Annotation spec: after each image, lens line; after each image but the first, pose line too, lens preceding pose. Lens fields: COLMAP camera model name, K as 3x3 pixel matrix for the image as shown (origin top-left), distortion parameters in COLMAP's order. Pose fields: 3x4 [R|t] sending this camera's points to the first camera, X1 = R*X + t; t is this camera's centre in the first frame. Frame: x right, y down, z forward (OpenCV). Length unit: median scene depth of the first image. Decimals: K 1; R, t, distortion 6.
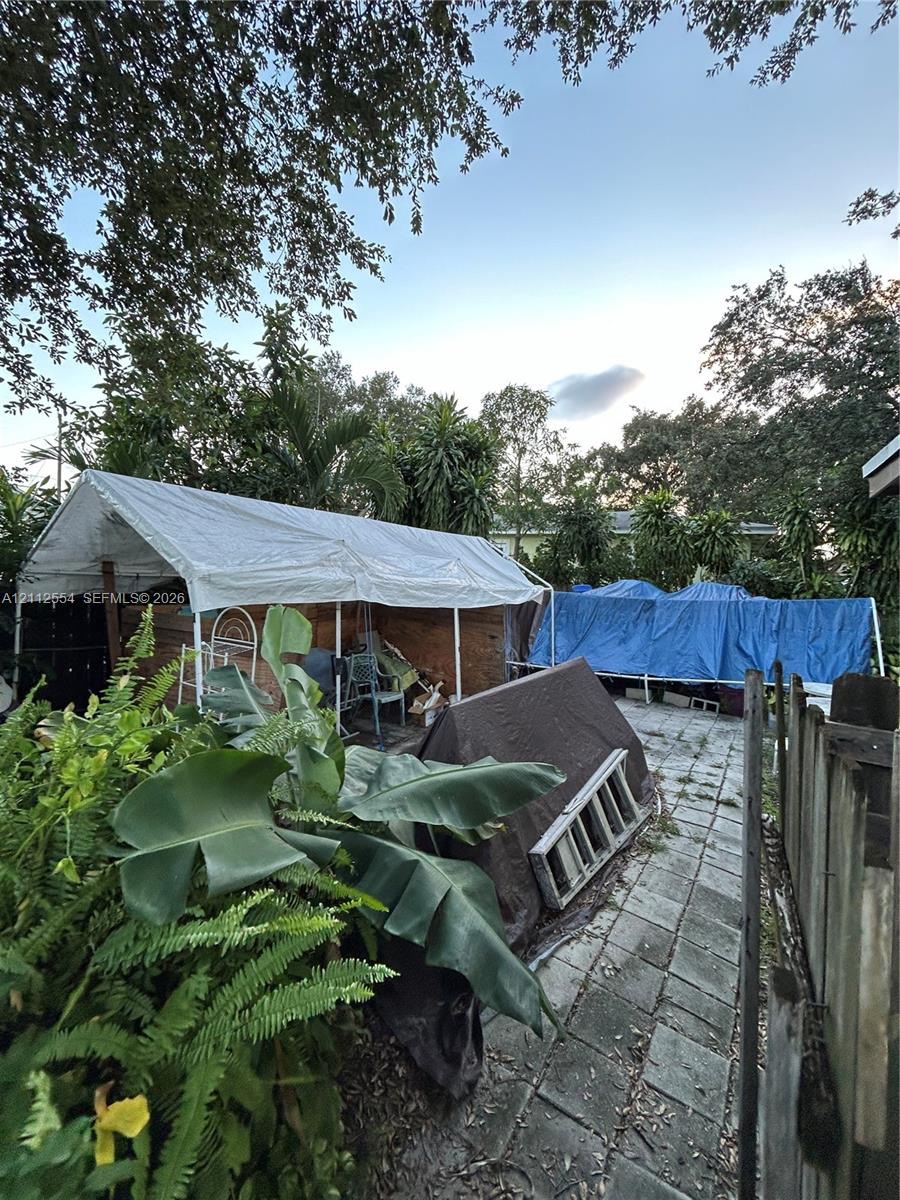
lens RADIAL K [[486.3, 0, 454.4], [0, 486.3, 597.5], [0, 0, 1]] dist [-0.000791, 0.000997]
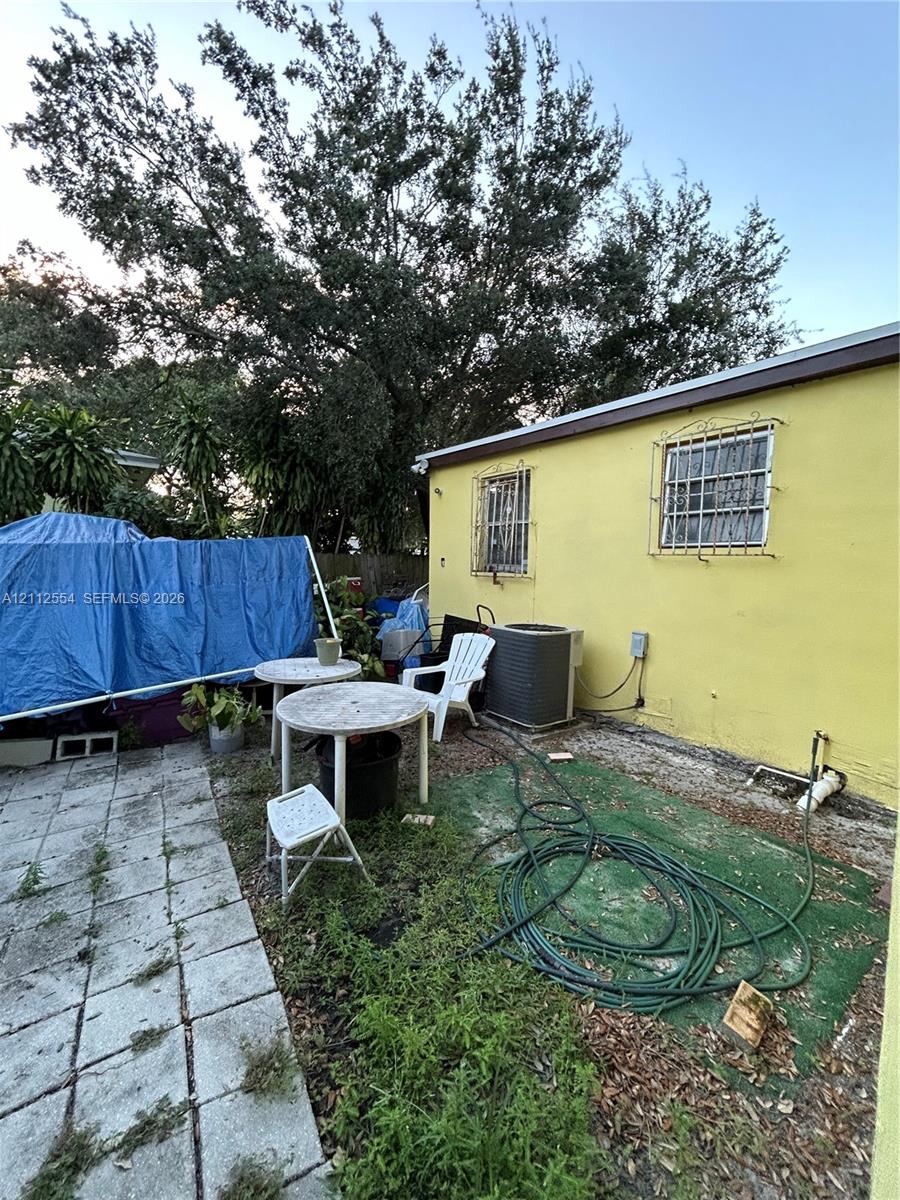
lens RADIAL K [[486.3, 0, 447.6], [0, 486.3, 586.0], [0, 0, 1]] dist [-0.000791, 0.000997]
pose [[0.414815, -0.087018, 0.905735, 0.354922], [0.048090, 0.996122, 0.073677, 0.055202], [-0.908634, 0.012994, 0.417391, 0.699585]]
